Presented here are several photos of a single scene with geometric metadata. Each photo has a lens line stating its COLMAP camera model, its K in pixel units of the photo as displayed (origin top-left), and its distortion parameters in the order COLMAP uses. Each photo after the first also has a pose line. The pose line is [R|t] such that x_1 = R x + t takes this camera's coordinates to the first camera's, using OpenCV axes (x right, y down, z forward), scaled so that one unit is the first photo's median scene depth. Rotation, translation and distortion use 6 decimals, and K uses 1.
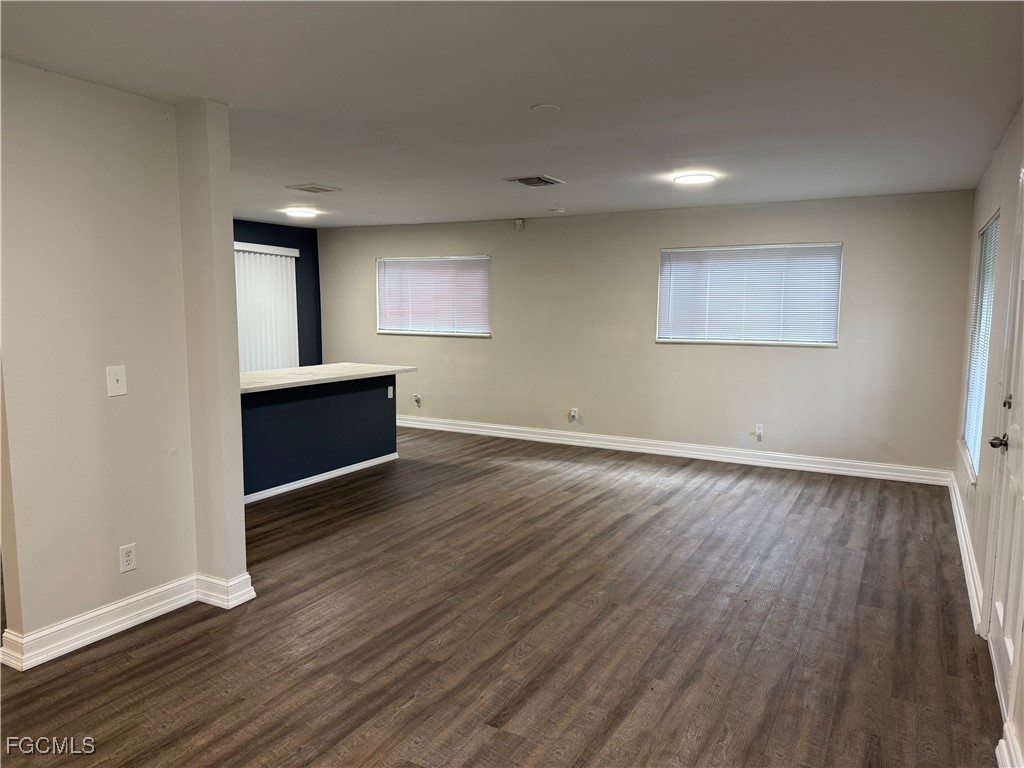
lens RADIAL K [[723.7, 0, 511.1], [0, 723.7, 396.8], [0, 0, 1]] dist [0.030628, -0.048738]
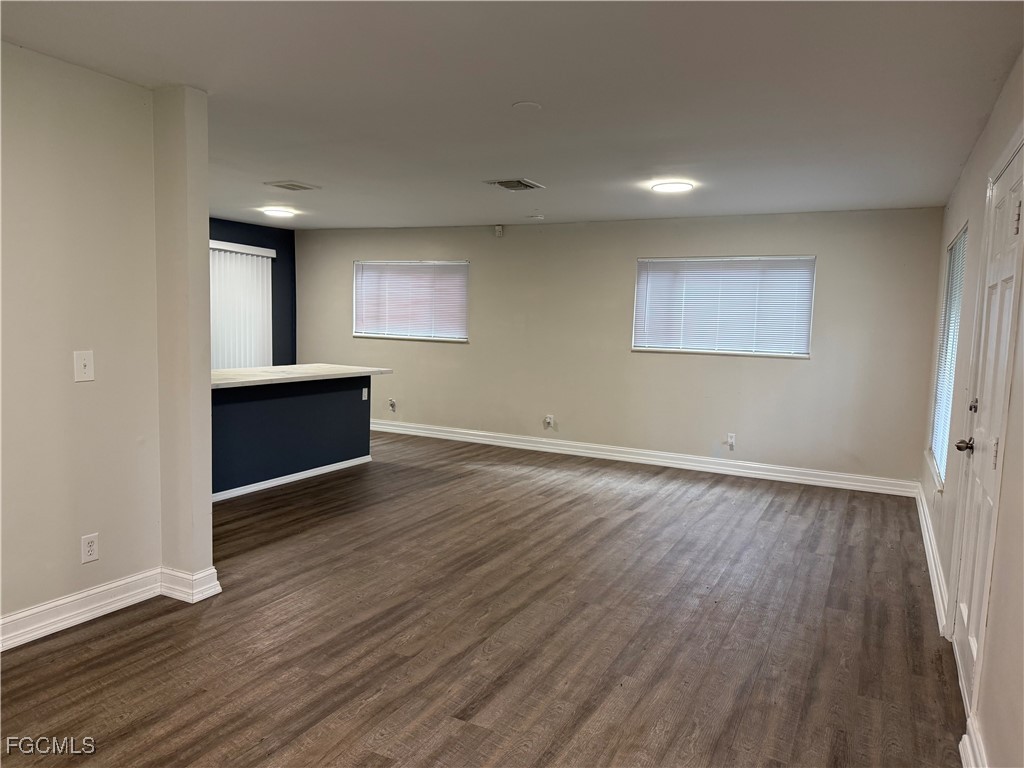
lens RADIAL K [[723.7, 0, 511.1], [0, 723.7, 396.8], [0, 0, 1]] dist [0.030628, -0.048738]
pose [[0.999239, 0.021178, 0.032766, 0.001398], [-0.020589, 0.999622, -0.018215, 0.019166], [-0.033139, 0.017527, 0.999297, 0.002033]]
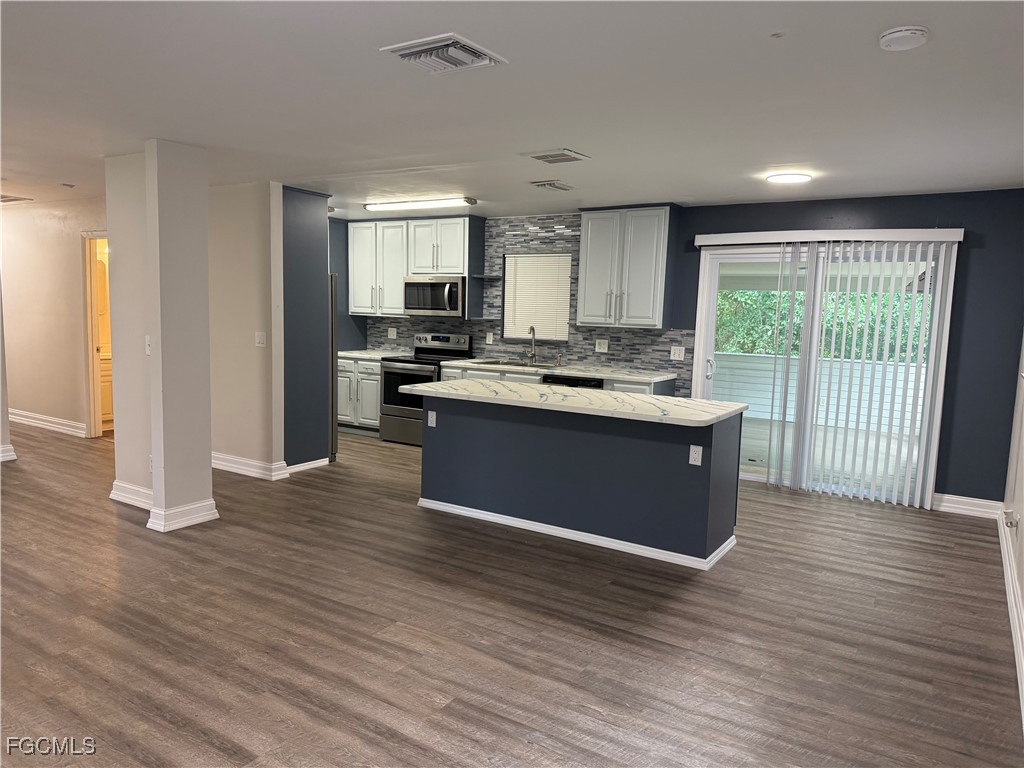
lens RADIAL K [[711.9, 0, 512.0], [0, 711.9, 384.0], [0, 0, 1]] dist [0.039133, -0.055694]
pose [[-0.063041, 0.110007, -0.991930, 0.725014], [-0.149421, 0.981664, 0.118365, -0.191136], [0.986762, 0.155677, -0.045448, 1.432989]]
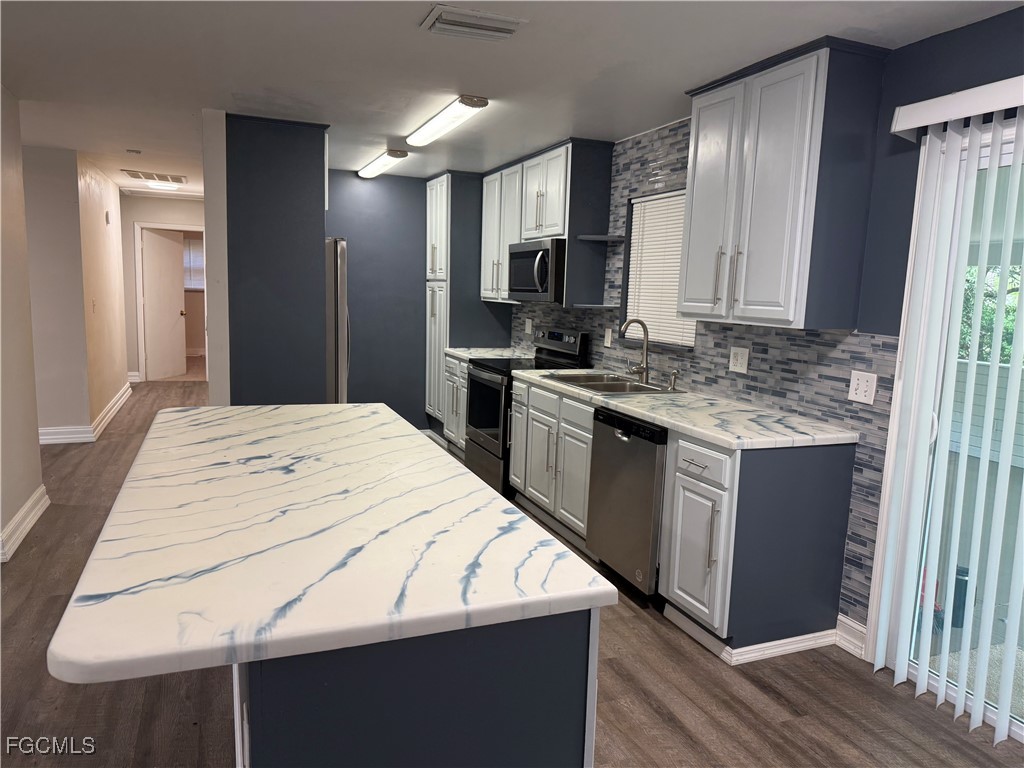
lens RADIAL K [[723.7, 0, 511.1], [0, 723.7, 396.8], [0, 0, 1]] dist [0.030628, -0.048738]
pose [[-0.636045, 0.096329, -0.765615, -0.124033], [-0.127046, 0.965565, 0.227031, -0.235039], [0.761121, 0.241670, -0.601905, 1.890249]]
